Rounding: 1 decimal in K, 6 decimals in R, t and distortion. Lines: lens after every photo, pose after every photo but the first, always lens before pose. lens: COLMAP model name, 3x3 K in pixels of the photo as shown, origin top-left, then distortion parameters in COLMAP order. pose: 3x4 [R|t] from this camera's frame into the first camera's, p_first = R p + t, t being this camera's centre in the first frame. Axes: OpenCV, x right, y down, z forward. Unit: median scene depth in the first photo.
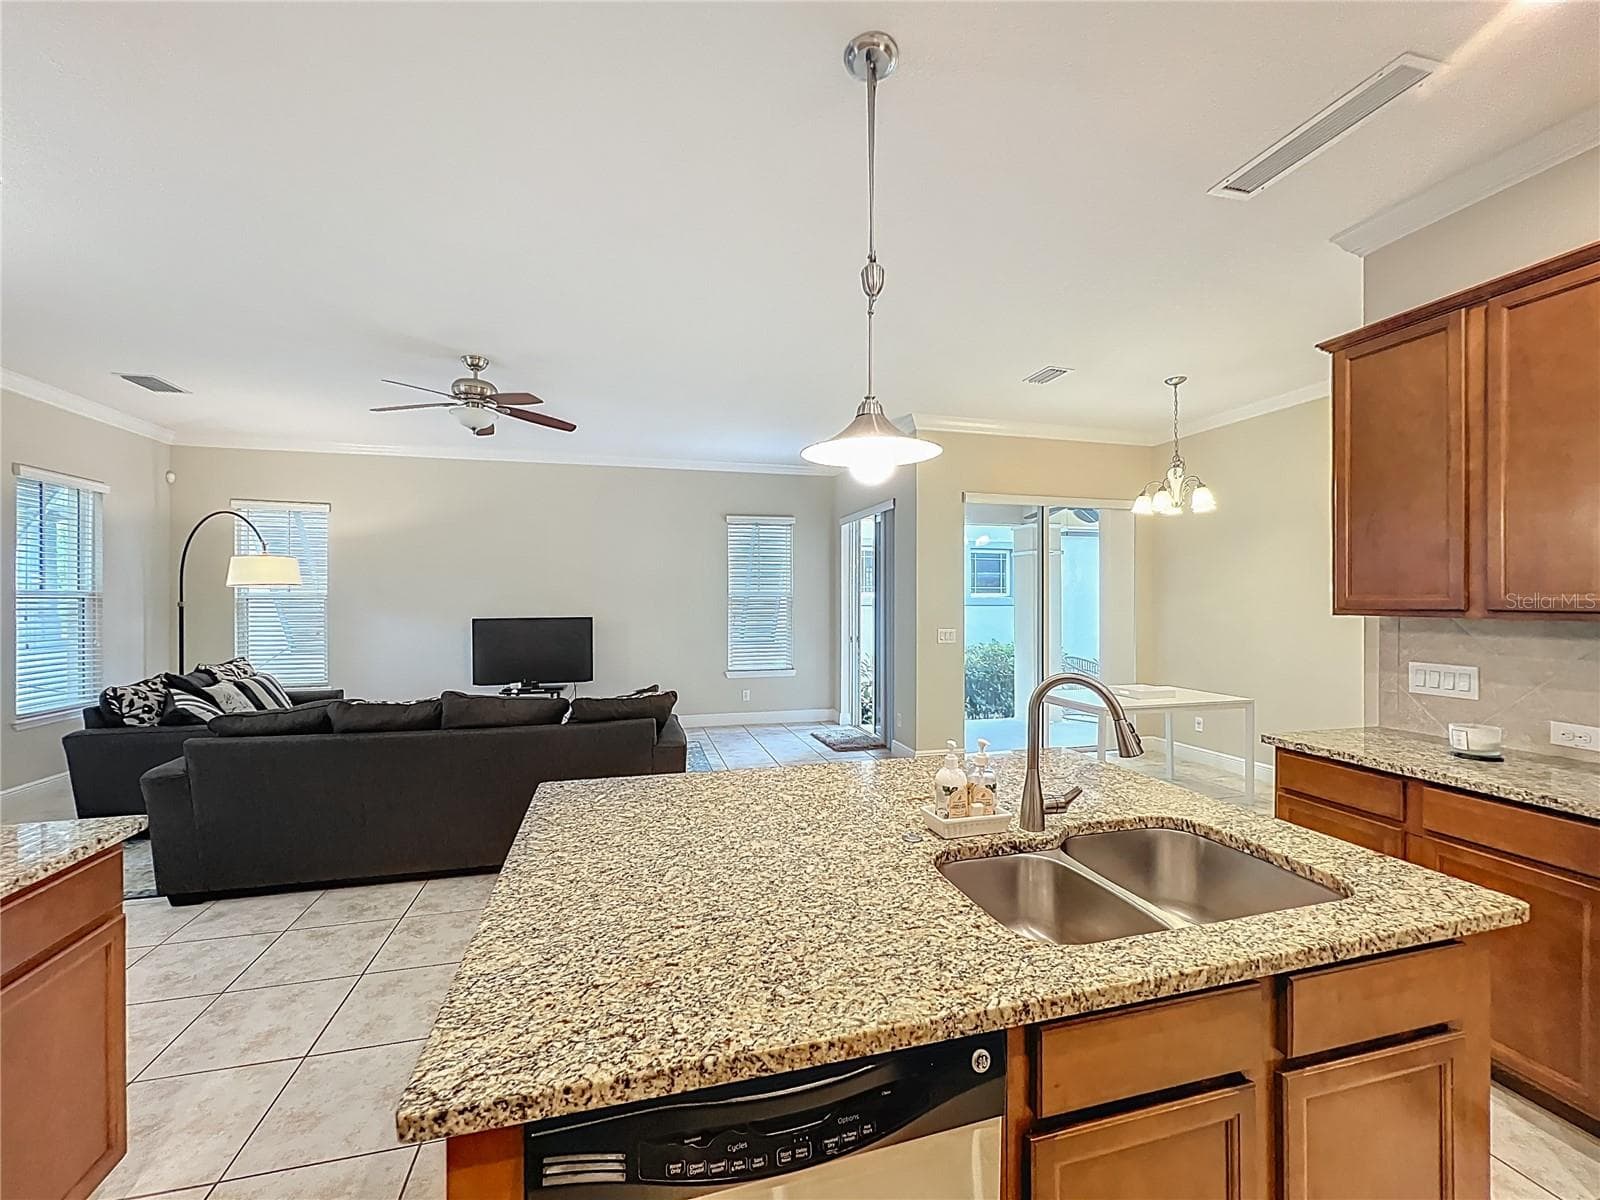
lens RADIAL K [[643.6, 0, 794.4], [0, 643.6, 599.0], [0, 0, 1]] dist [-0.001047, -0.000179]
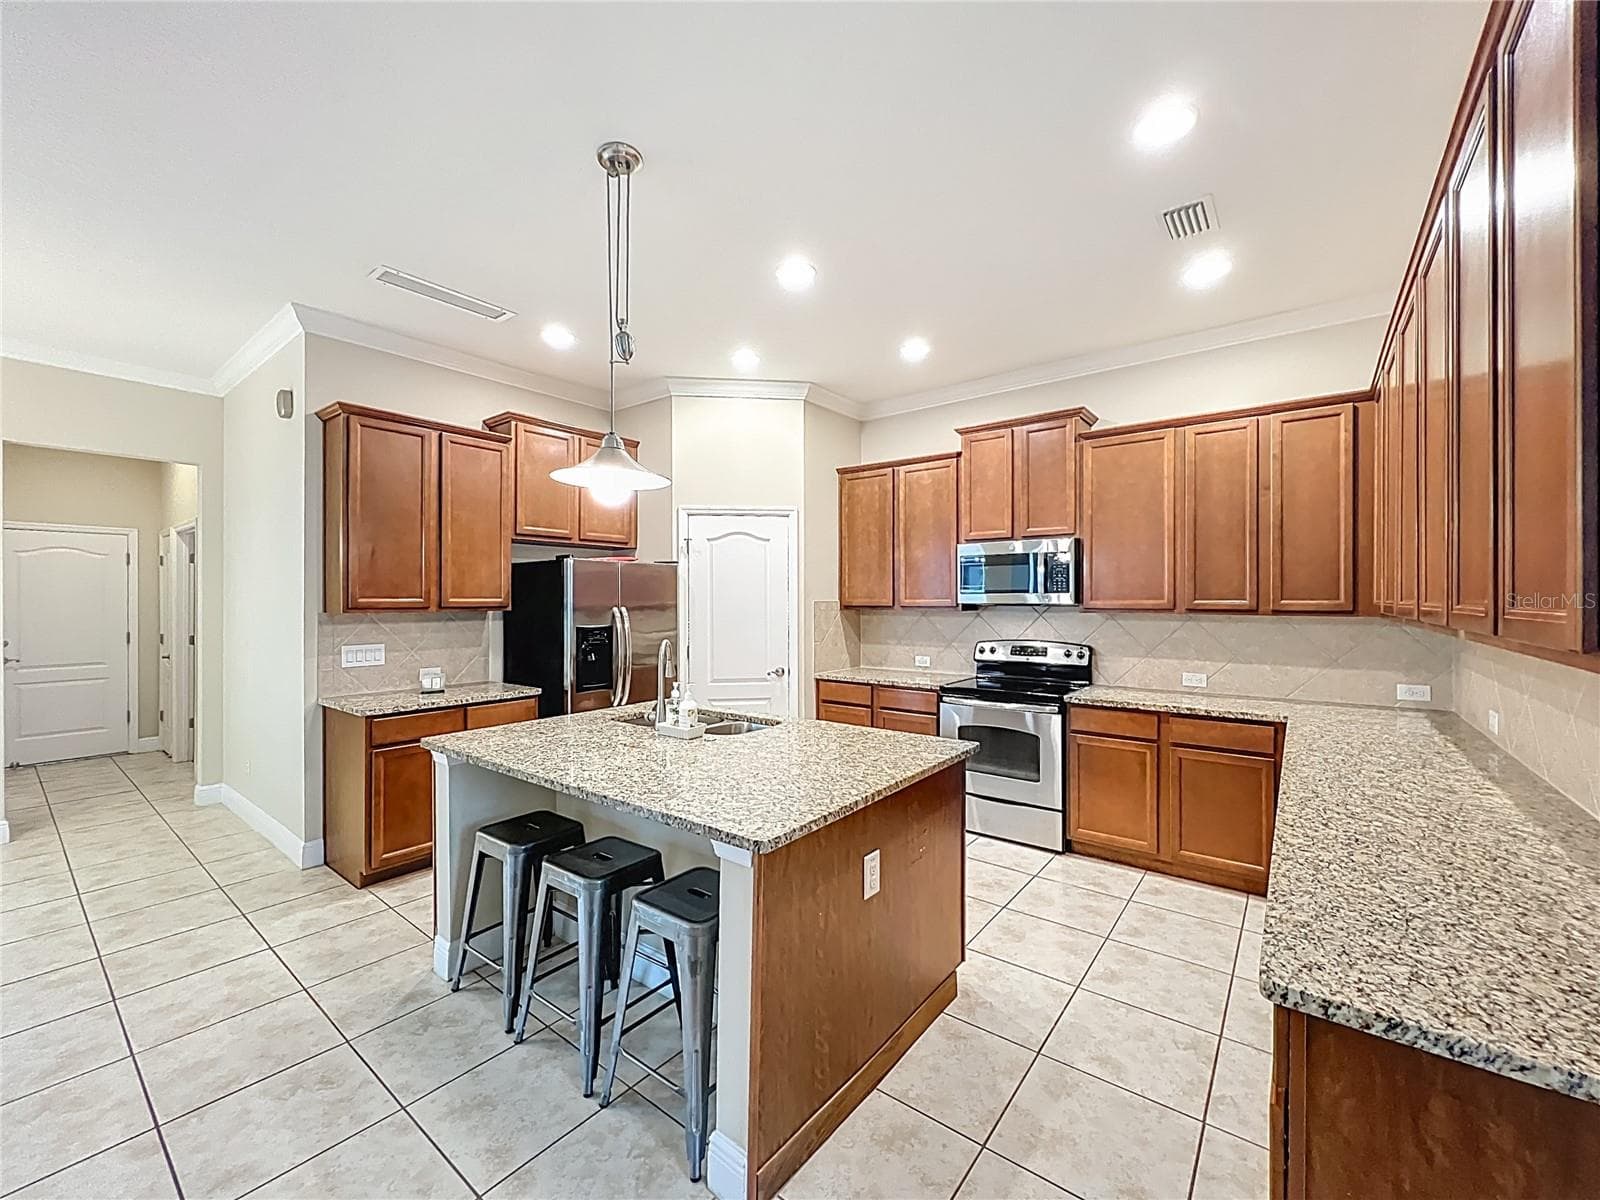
lens RADIAL K [[643.6, 0, 788.3], [0, 643.6, 596.7], [0, 0, 1]] dist [-0.001047, -0.000179]
pose [[-0.589588, 0.002698, 0.807700, -1.129476], [0.001278, 0.999996, -0.002408, -0.007851], [-0.807703, -0.000388, -0.589589, 1.557470]]
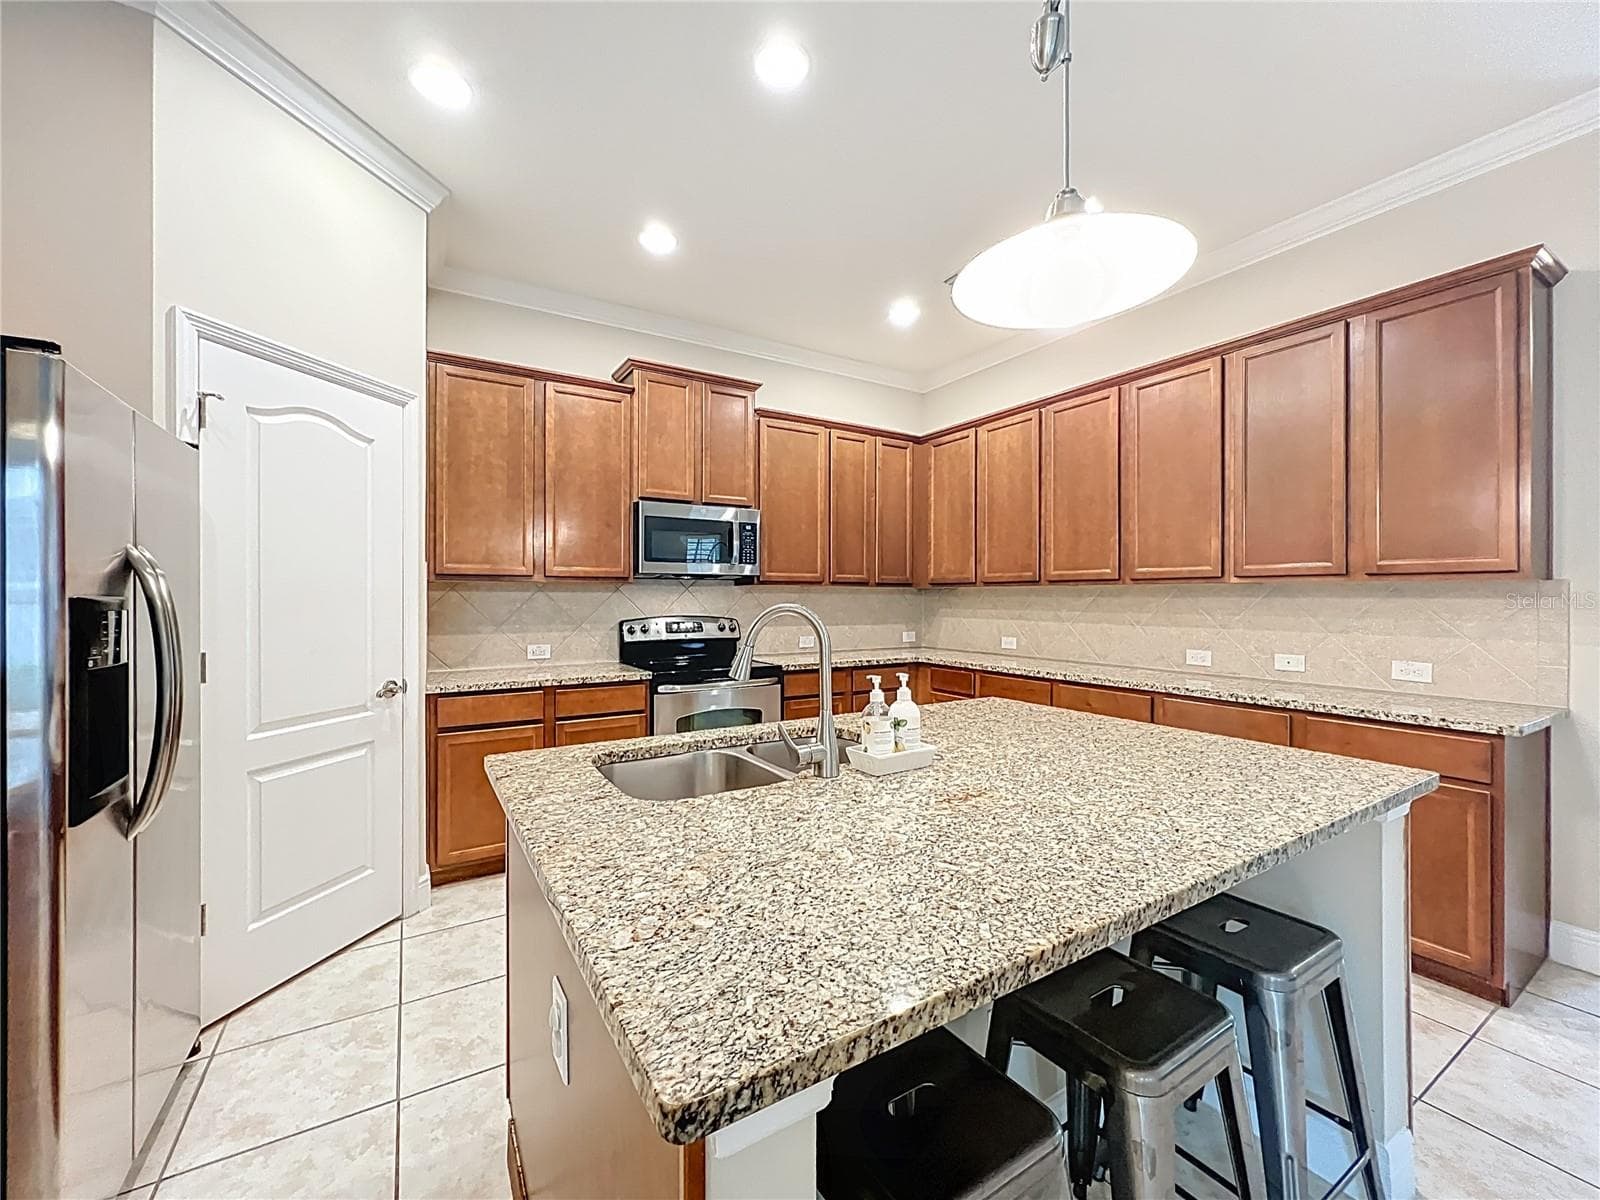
lens RADIAL K [[643.6, 0, 791.6], [0, 643.6, 601.3], [0, 0, 1]] dist [-0.001047, -0.000179]
pose [[-0.961666, -0.000820, -0.274223, 0.591514], [-0.002322, 0.999984, 0.005154, 0.090810], [0.274215, 0.005593, -0.961652, 1.649189]]
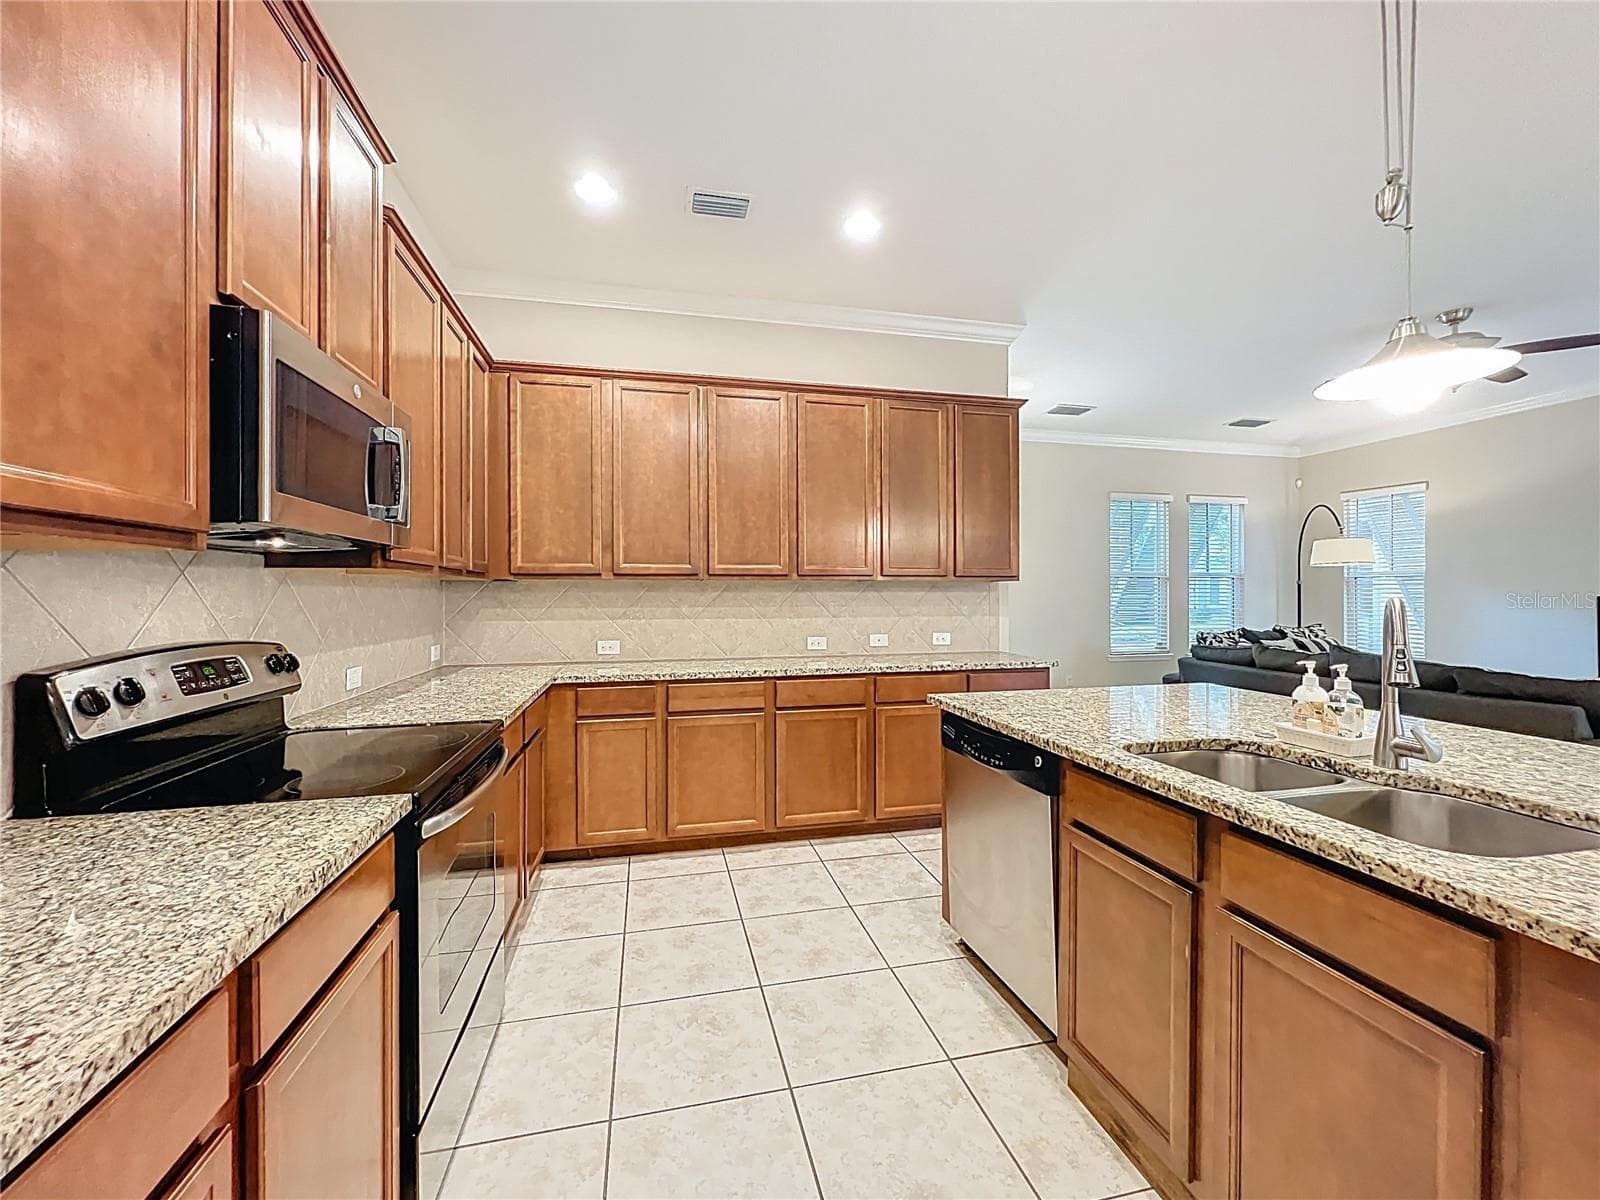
lens RADIAL K [[643.6, 0, 798.5], [0, 643.6, 594.9], [0, 0, 1]] dist [-0.001047, -0.000179]
pose [[-0.030311, 0.002210, -0.999538, 1.170011], [0.002943, 0.999993, 0.002122, 0.091310], [0.999536, -0.002877, -0.030317, 0.152202]]
